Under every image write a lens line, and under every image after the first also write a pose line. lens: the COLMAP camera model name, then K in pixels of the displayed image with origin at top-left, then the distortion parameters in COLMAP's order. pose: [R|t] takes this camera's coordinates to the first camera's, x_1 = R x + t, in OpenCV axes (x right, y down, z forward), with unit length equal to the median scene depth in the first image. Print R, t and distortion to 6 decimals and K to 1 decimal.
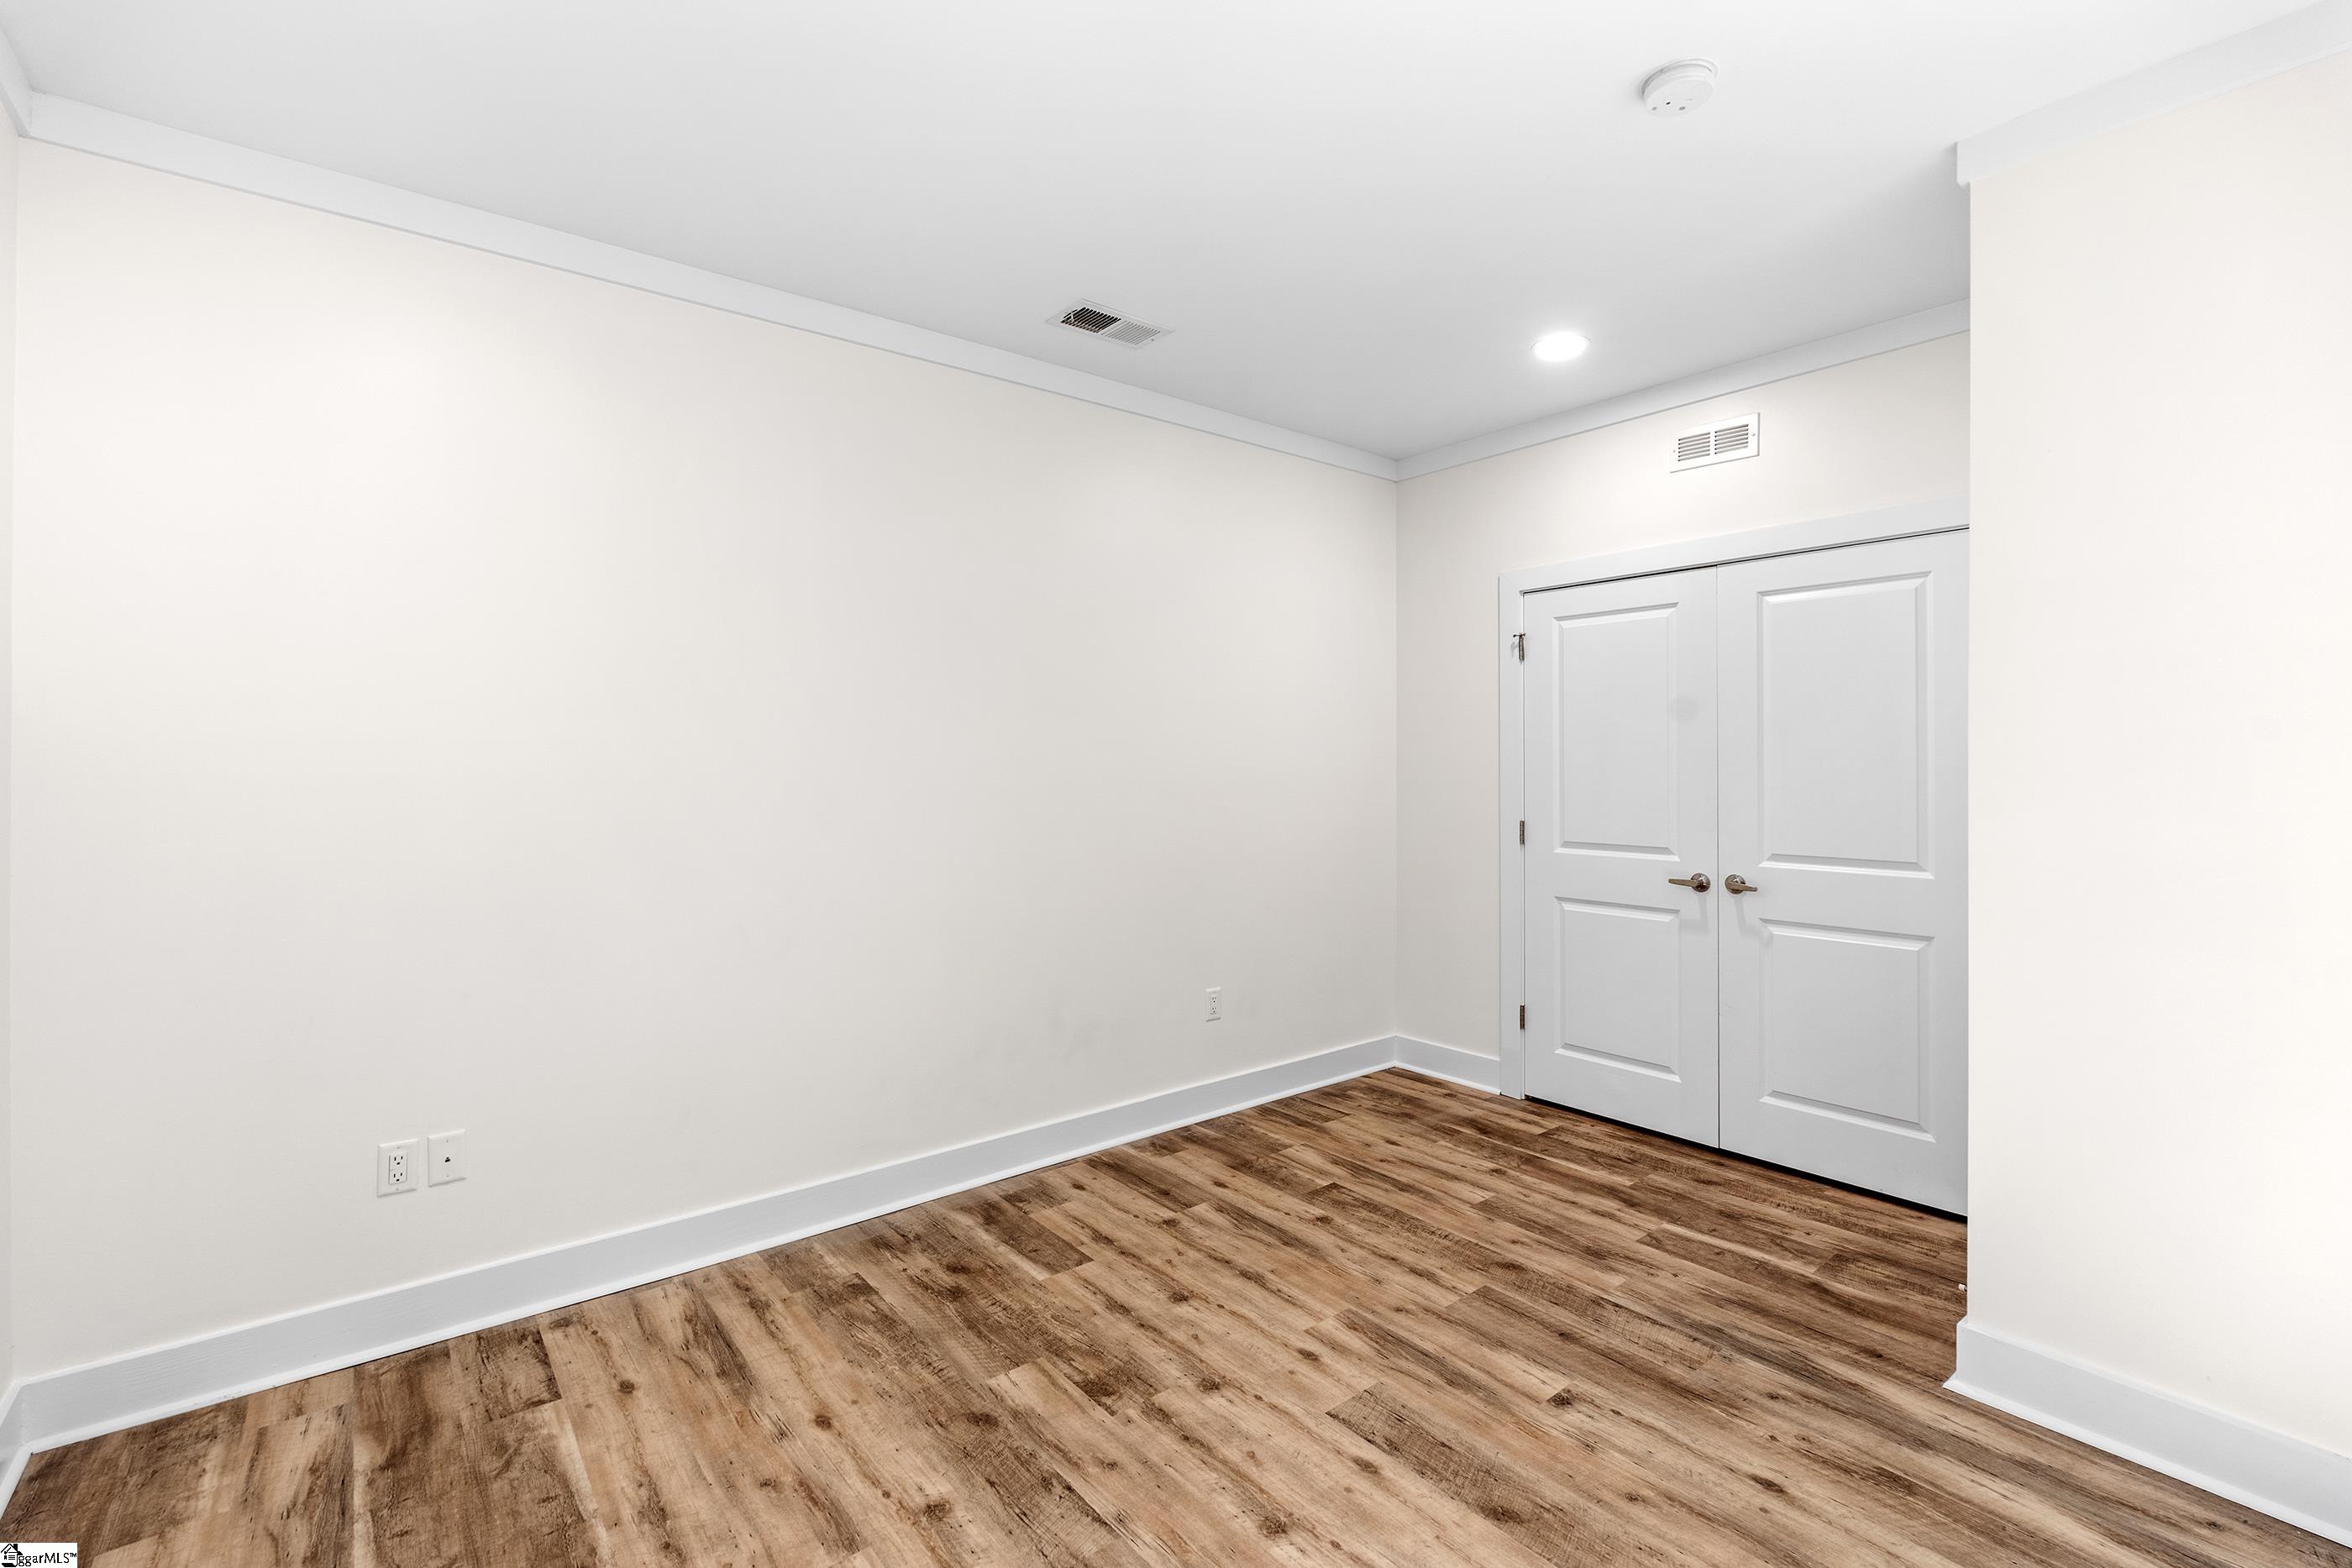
lens RADIAL K [[1039.0, 0, 1173.1], [0, 1039.0, 770.2], [0, 0, 1]] dist [-0.002279, -0.000802]
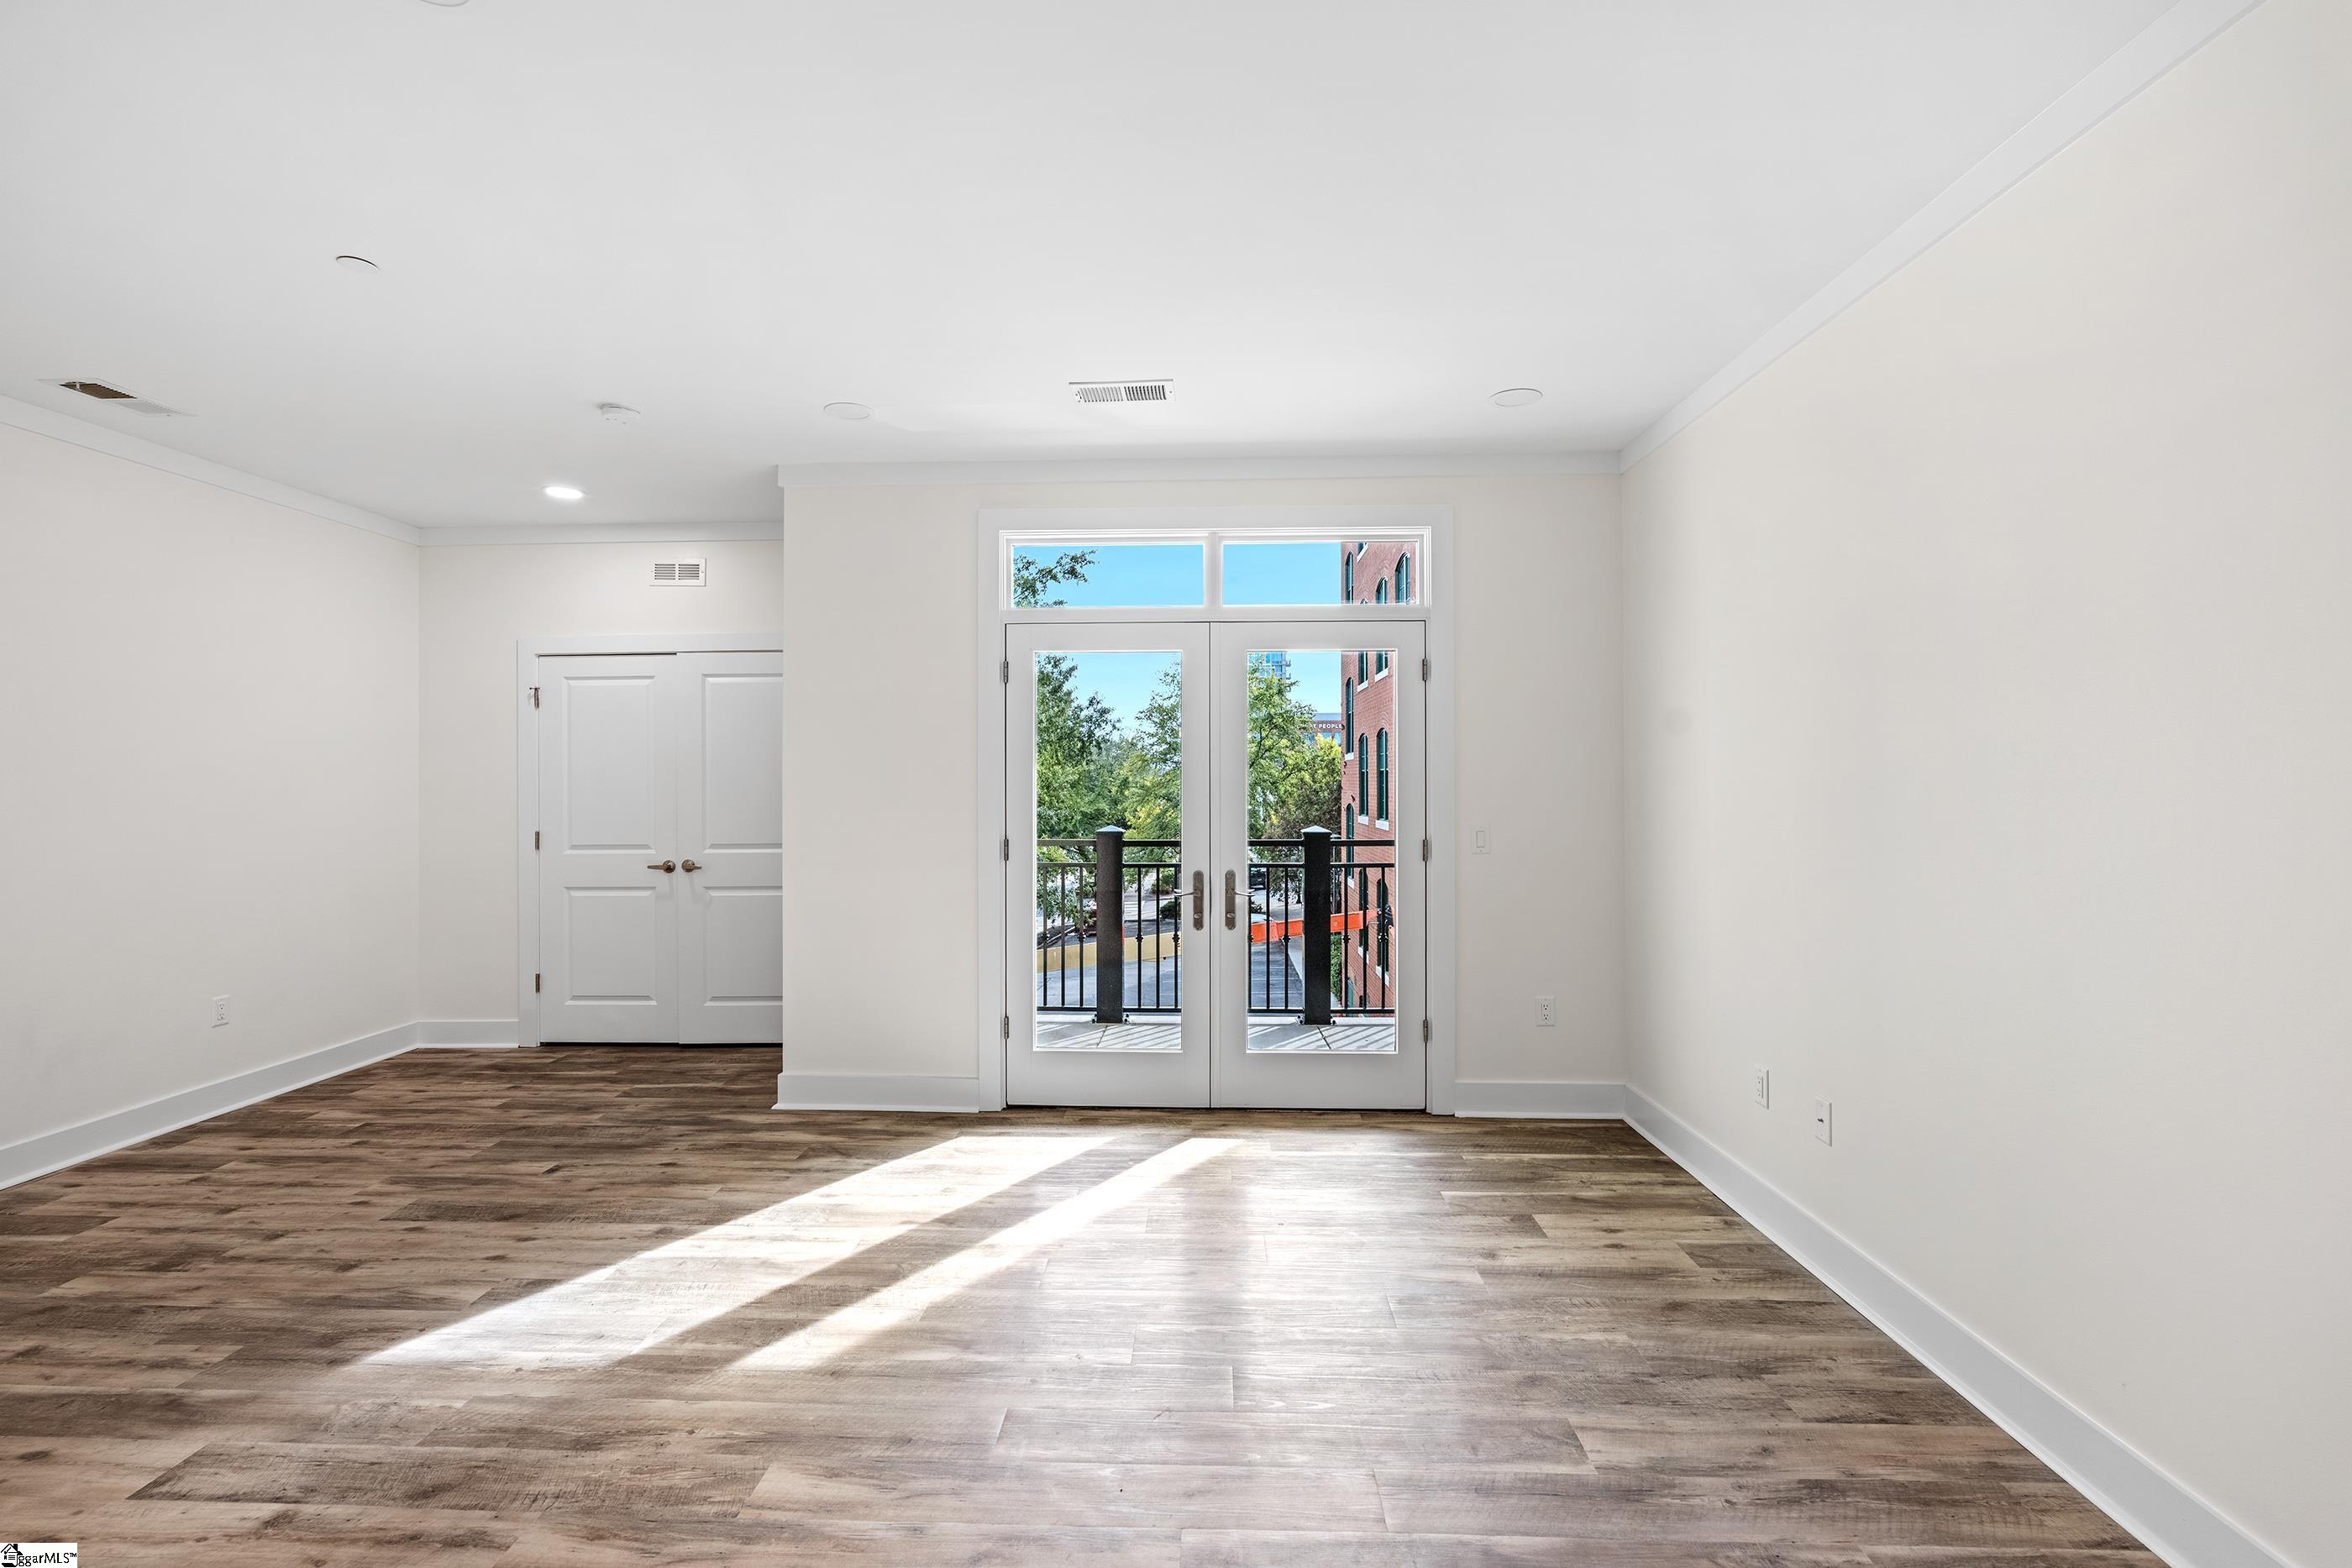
lens RADIAL K [[1039.0, 0, 1173.1], [0, 1039.0, 770.2], [0, 0, 1]] dist [-0.002279, -0.000802]
pose [[0.655886, 0.003633, 0.754851, -0.178263], [0.011794, 0.999817, -0.015059, 0.001434], [-0.754767, 0.018780, 0.655724, -0.659333]]
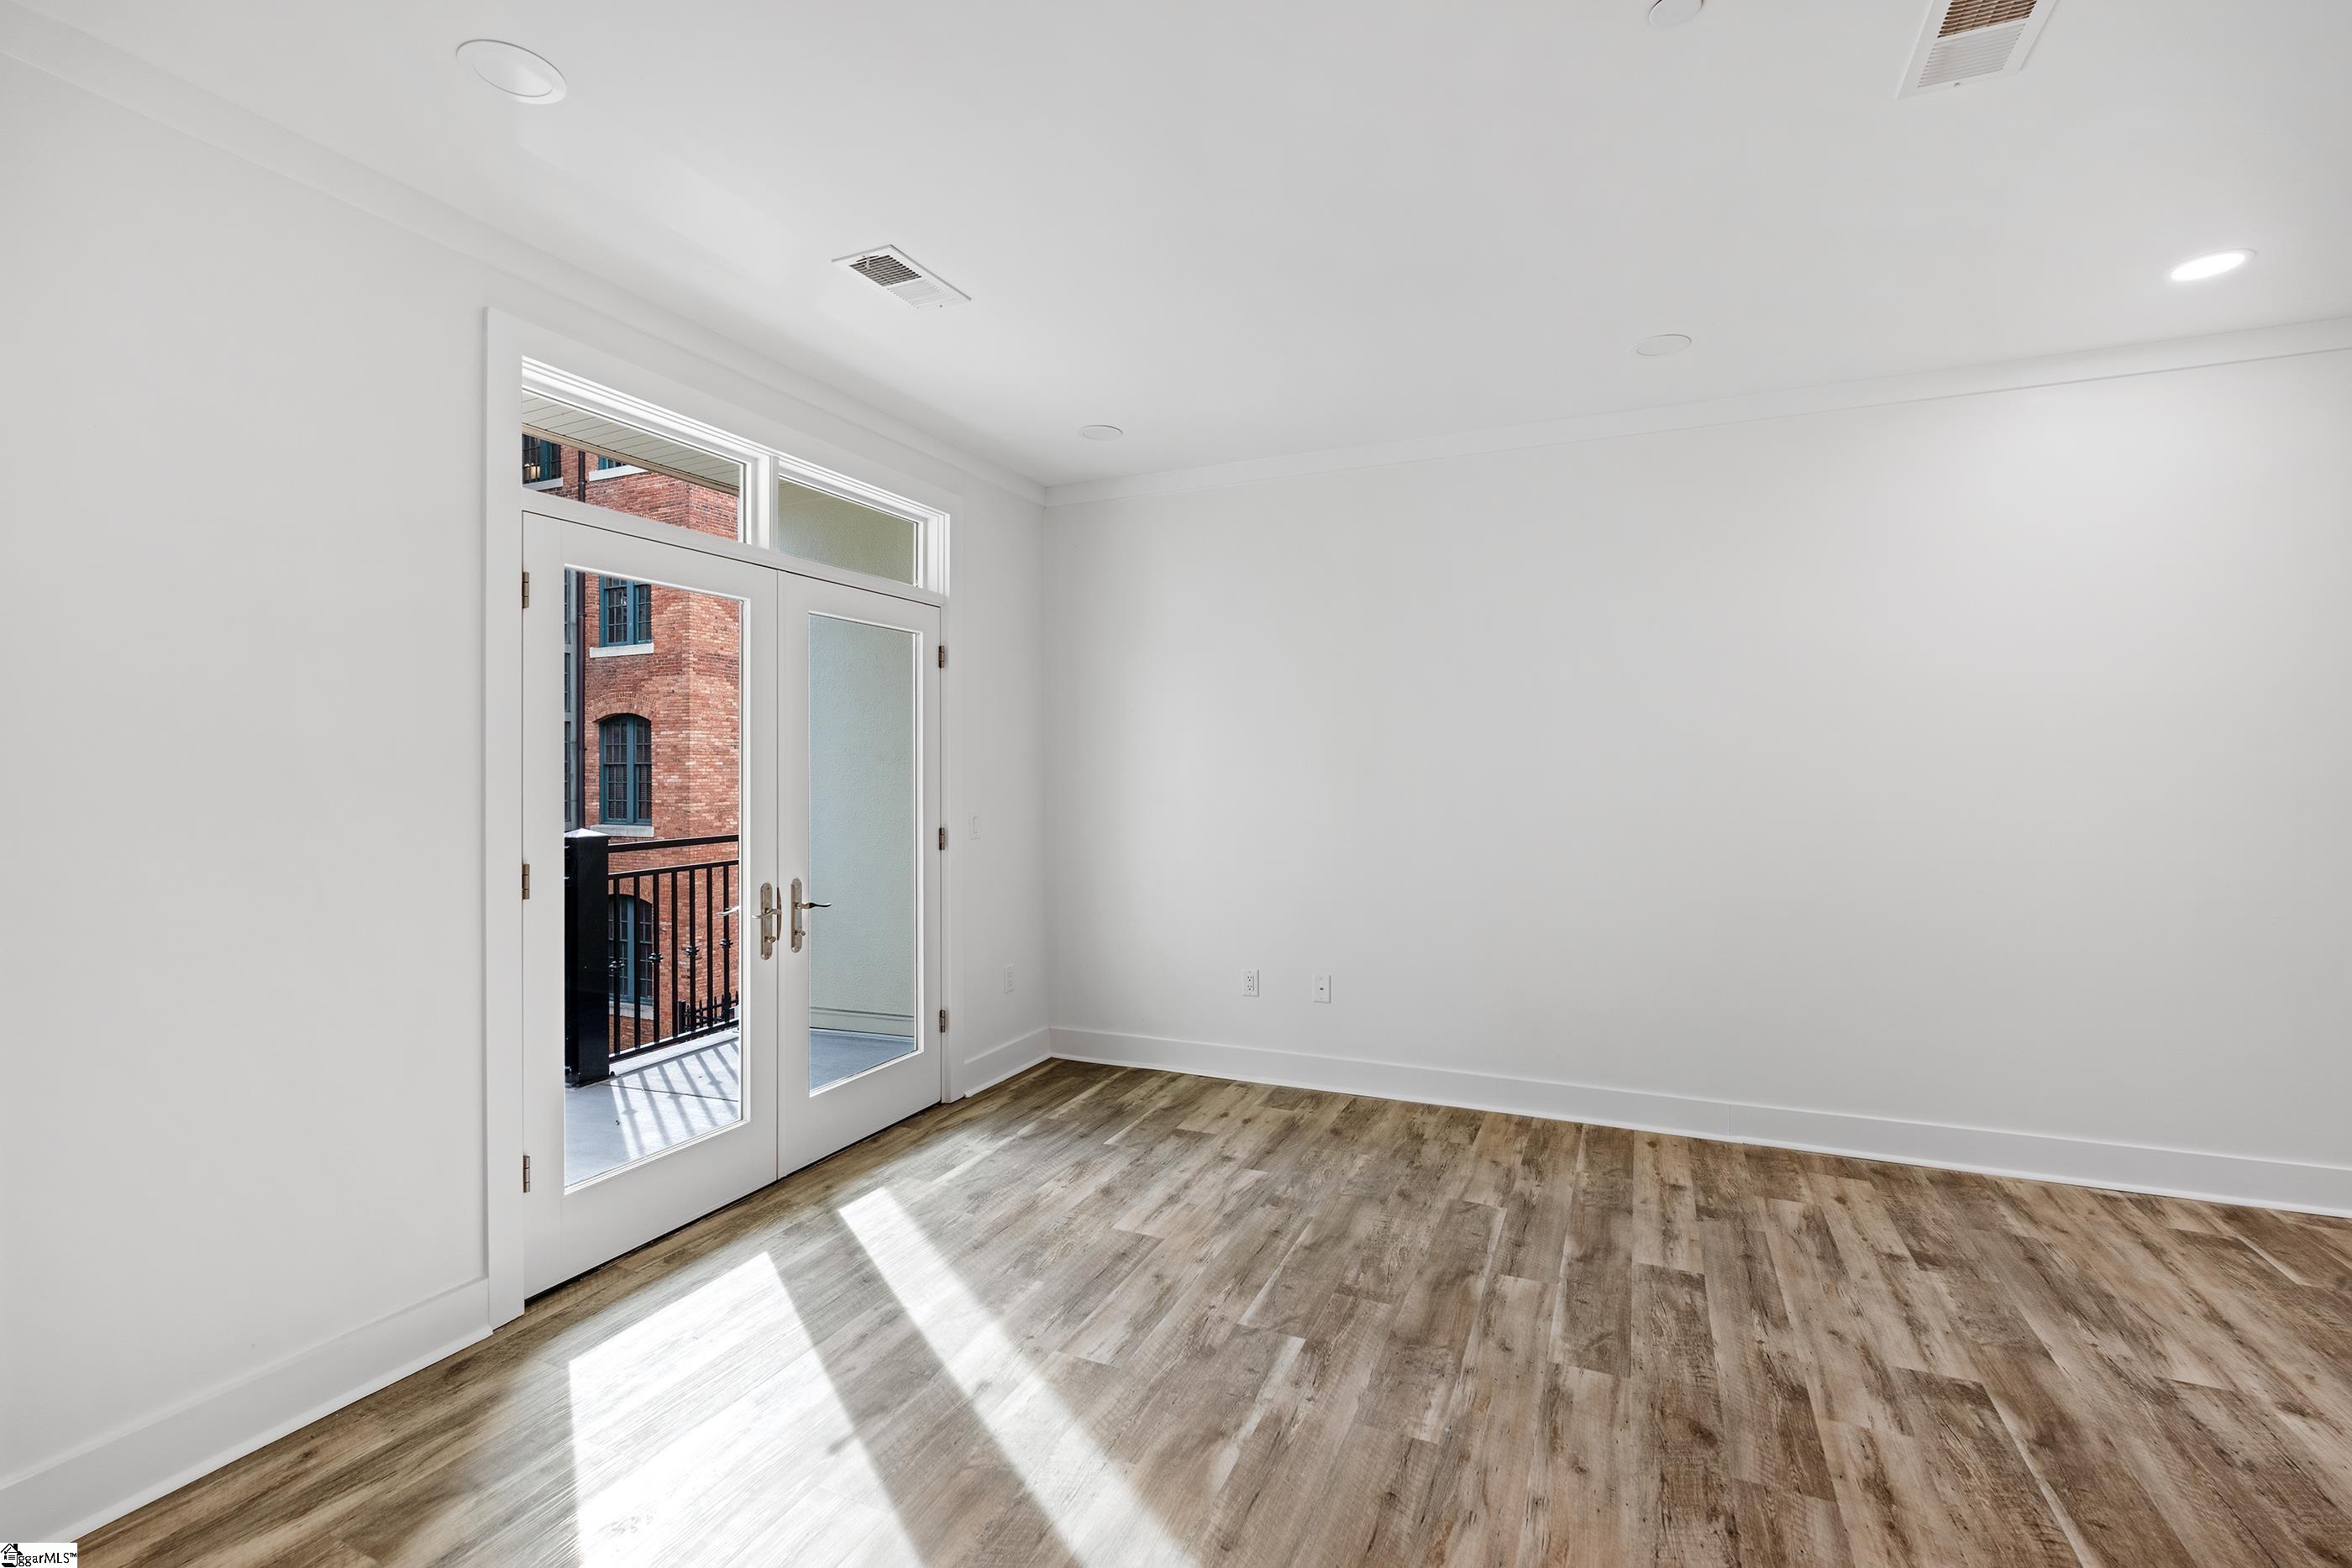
lens RADIAL K [[1033.1, 0, 1176.0], [0, 1033.1, 784.0], [0, 0, 1]] dist [-0.000189, -0.000139]
pose [[-0.464941, -0.011429, 0.885268, -0.261356], [0.010307, 0.999779, 0.018320, -0.003306], [-0.885281, 0.017642, -0.464721, 0.430624]]
